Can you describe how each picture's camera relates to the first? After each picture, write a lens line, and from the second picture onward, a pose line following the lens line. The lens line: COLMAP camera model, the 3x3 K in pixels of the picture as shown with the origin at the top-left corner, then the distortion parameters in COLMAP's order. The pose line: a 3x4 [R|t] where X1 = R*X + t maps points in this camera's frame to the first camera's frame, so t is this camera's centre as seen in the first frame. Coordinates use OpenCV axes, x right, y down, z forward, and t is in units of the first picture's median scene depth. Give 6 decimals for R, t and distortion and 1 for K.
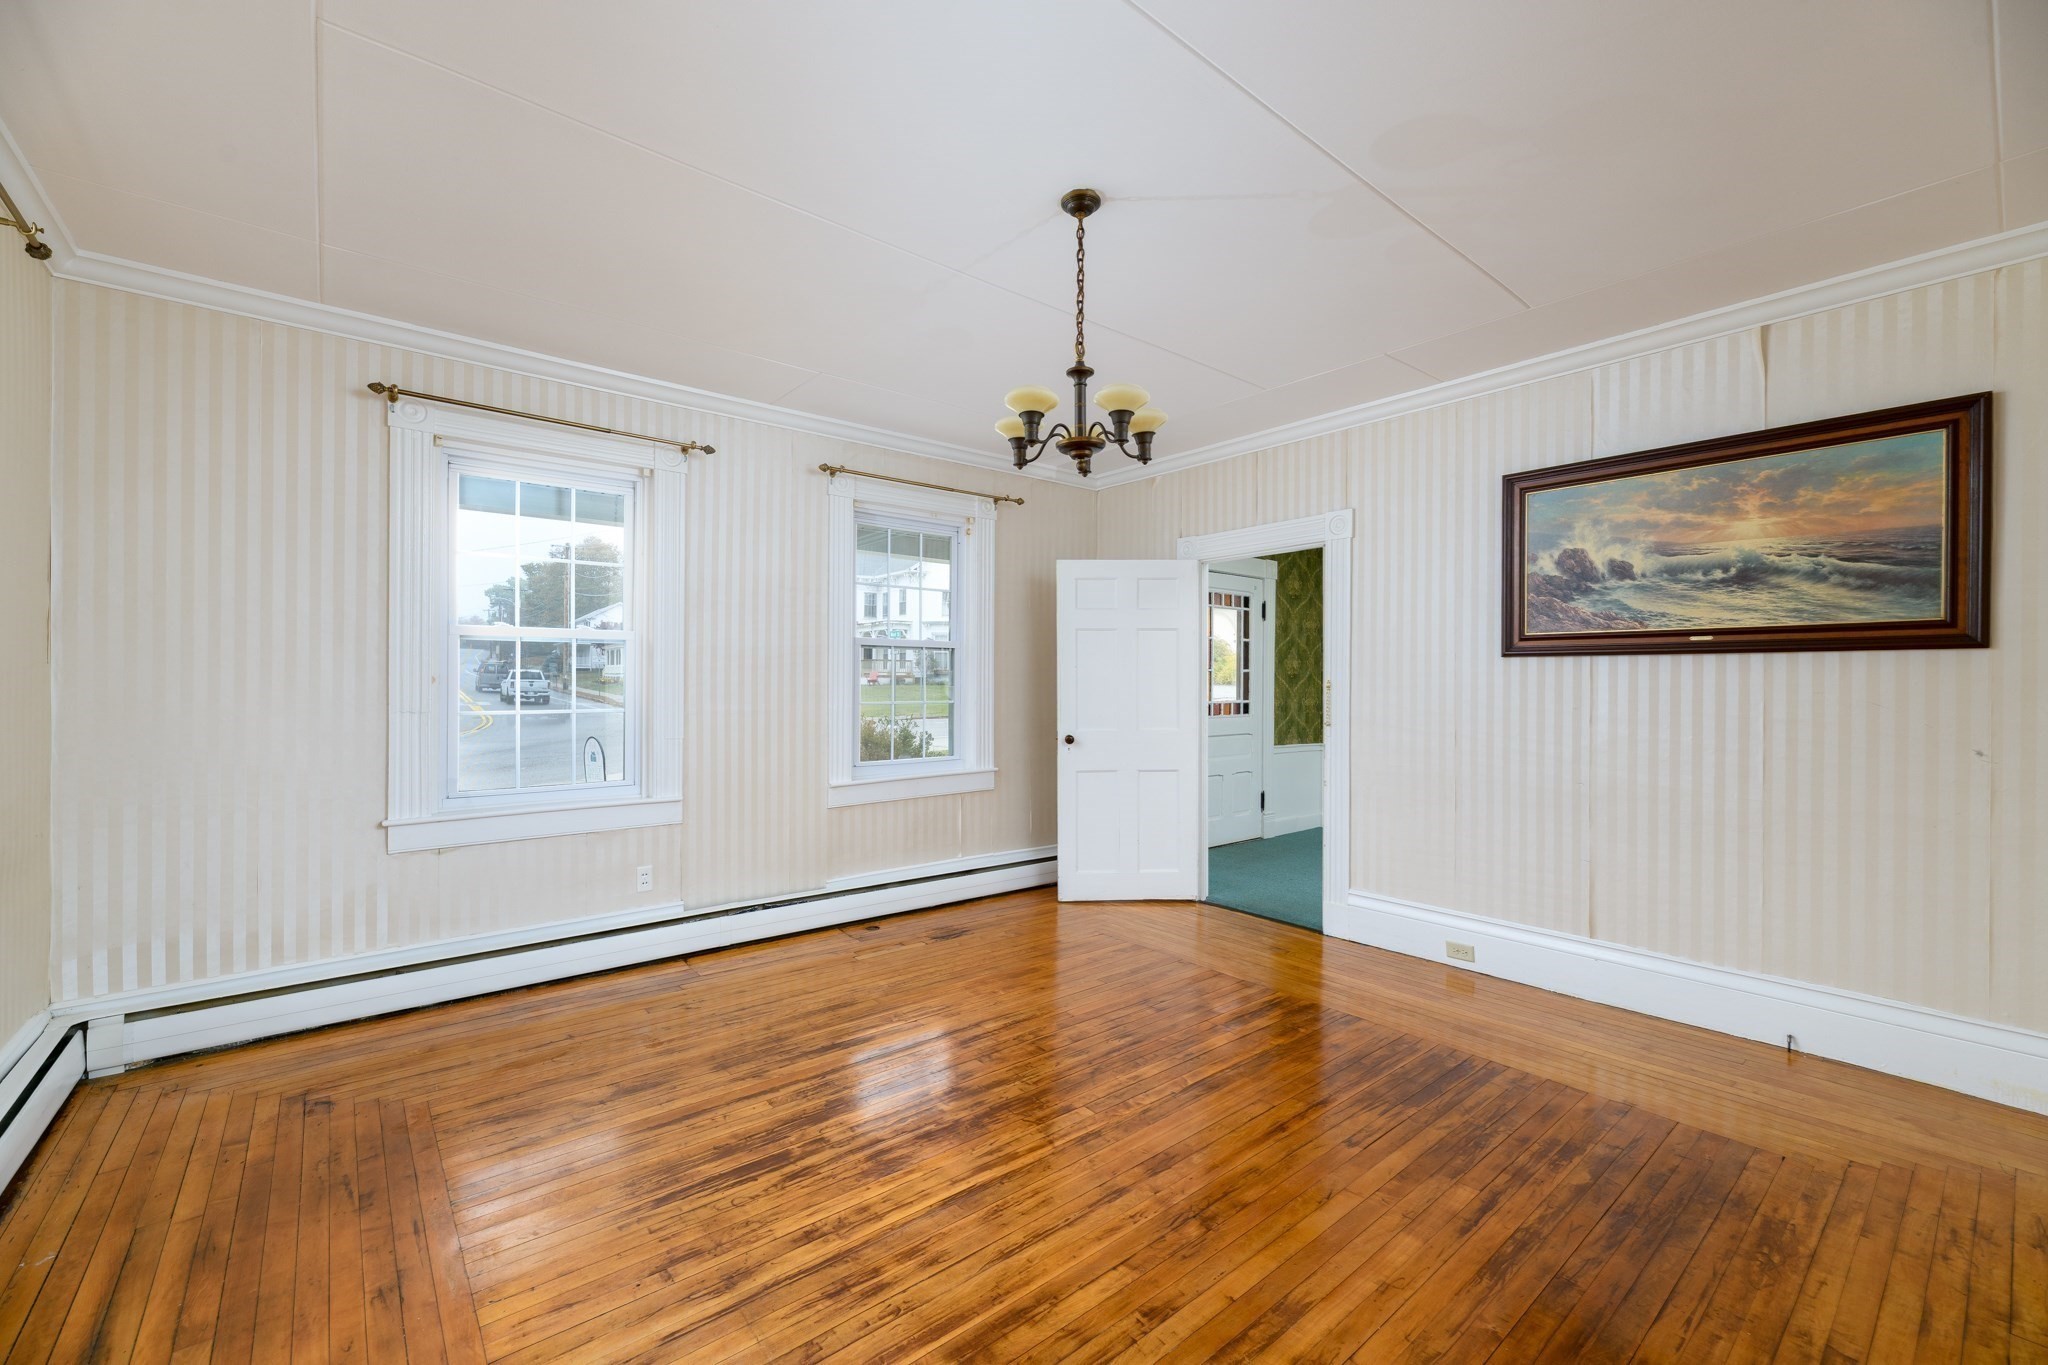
lens RADIAL K [[833.2, 0, 1026.4], [0, 833.2, 682.9], [0, 0, 1]] dist [-0.000857, -0.000547]
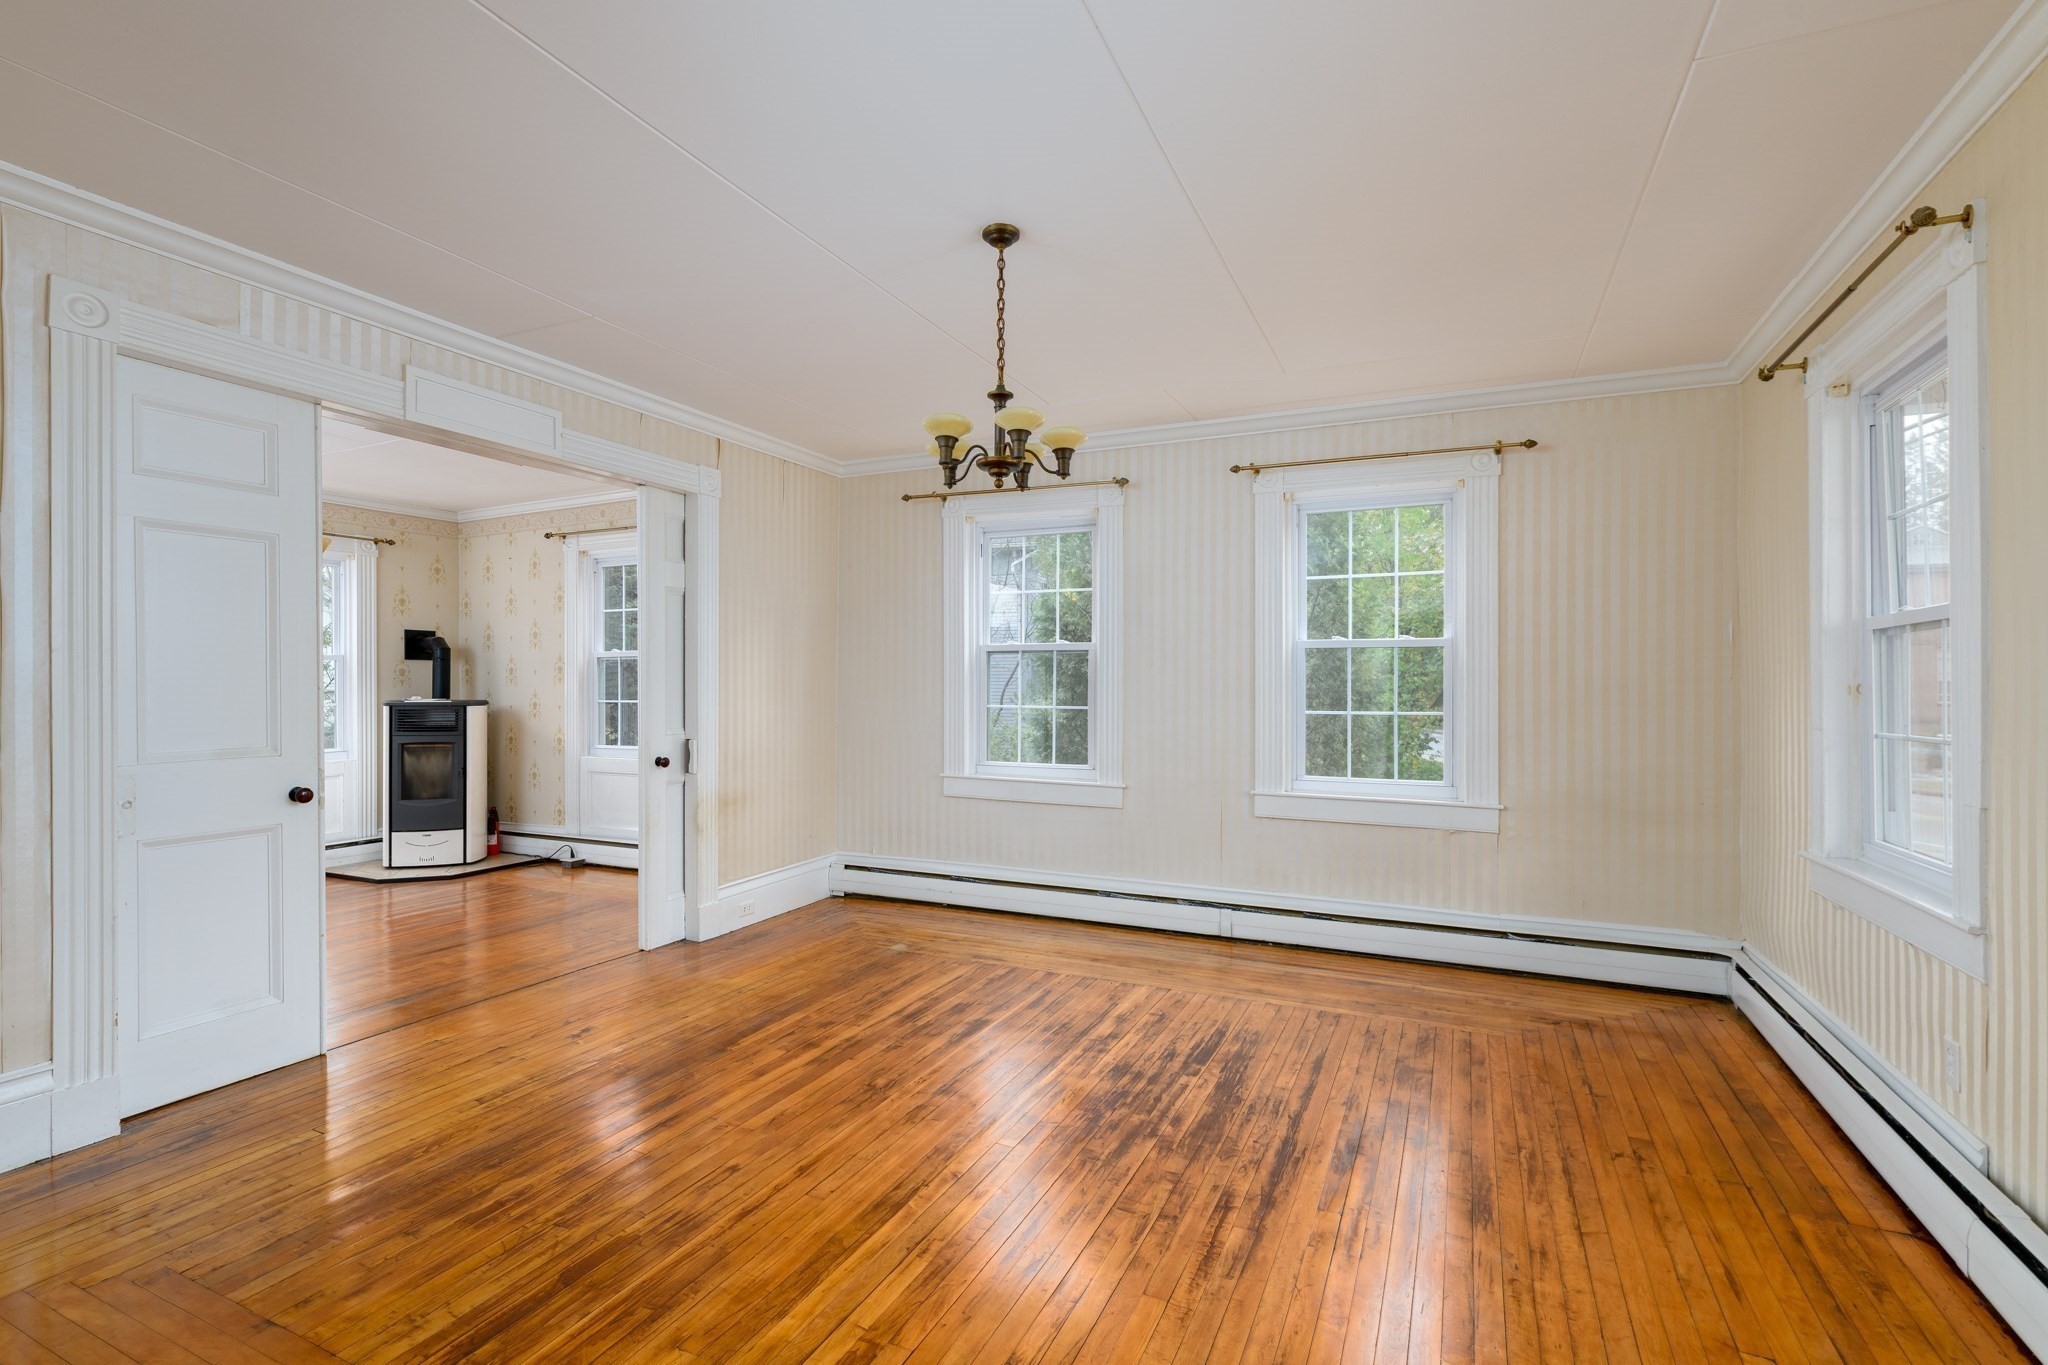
lens RADIAL K [[908.1, 0, 1028.5], [0, 908.1, 695.9], [0, 0, 1]] dist [-0.003456, -0.000235]
pose [[-0.901791, -0.005607, -0.432135, 0.564220], [-0.006504, 0.999979, 0.000599, 0.006755], [0.432123, 0.003351, -0.901809, 2.194815]]
